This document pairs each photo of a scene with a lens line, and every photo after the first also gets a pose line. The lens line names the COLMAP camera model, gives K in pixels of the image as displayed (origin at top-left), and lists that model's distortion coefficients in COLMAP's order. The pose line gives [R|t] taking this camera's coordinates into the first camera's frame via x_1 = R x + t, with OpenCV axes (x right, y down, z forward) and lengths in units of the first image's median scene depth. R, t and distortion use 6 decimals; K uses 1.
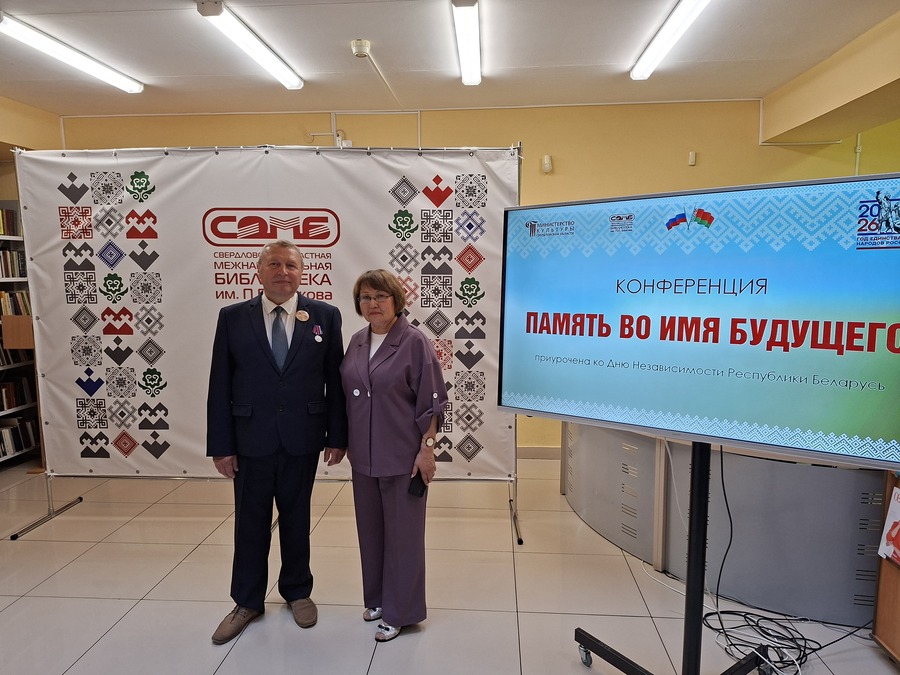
lens RADIAL K [[625.3, 0, 457.2], [0, 625.3, 341.6], [0, 0, 1]] dist [0.052453, -0.069937]
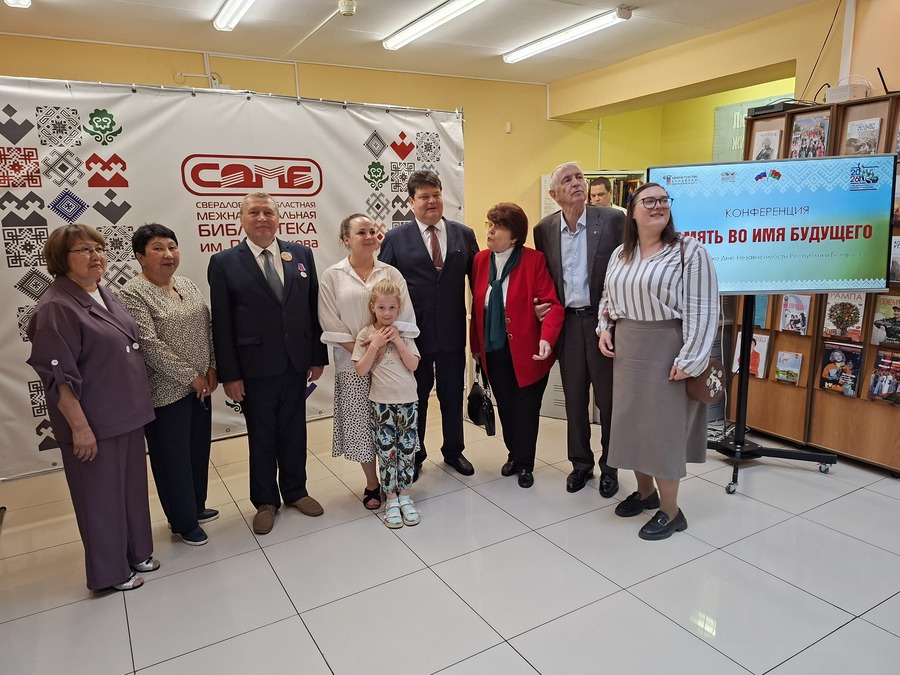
lens RADIAL K [[635.3, 0, 440.7], [0, 635.3, 339.6], [0, 0, 1]] dist [0.031352, -0.028399]
pose [[0.826679, -0.126748, 0.548213, -0.636845], [0.093914, 0.991713, 0.087669, 0.012267], [-0.554782, -0.020989, 0.831731, -0.001685]]
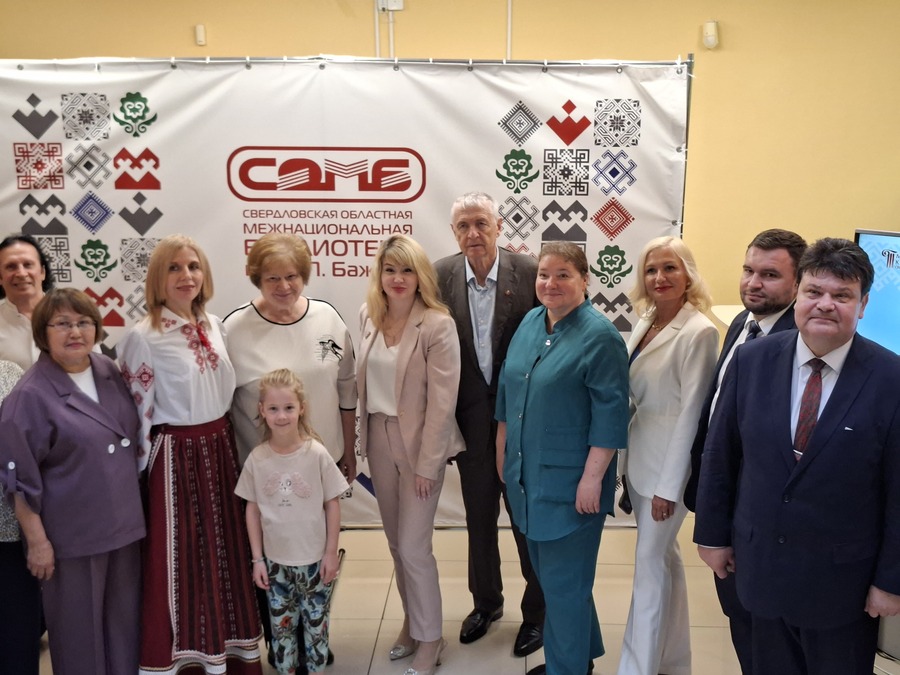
lens RADIAL K [[1297.6, 0, 443.2], [0, 1297.6, 341.7], [0, 0, 1]] dist [0.137497, 0.000000]
pose [[0.999869, -0.005738, 0.015147, -0.189404], [0.003876, 0.992742, 0.120199, -0.170109], [-0.015726, -0.120124, 0.992634, -0.450211]]
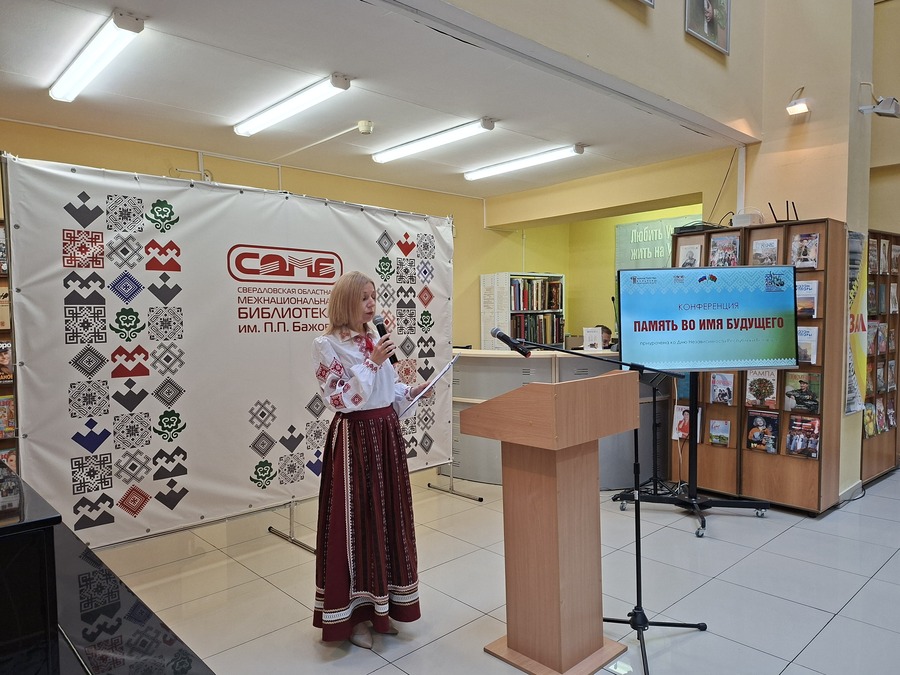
lens RADIAL K [[625.3, 0, 456.6], [0, 625.3, 343.7], [0, 0, 1]] dist [0.052453, -0.069937]
pose [[0.685020, -0.040913, 0.727375, -0.891442], [0.096827, 0.994677, -0.035240, 0.019110], [-0.722061, 0.094569, 0.685335, 0.057376]]
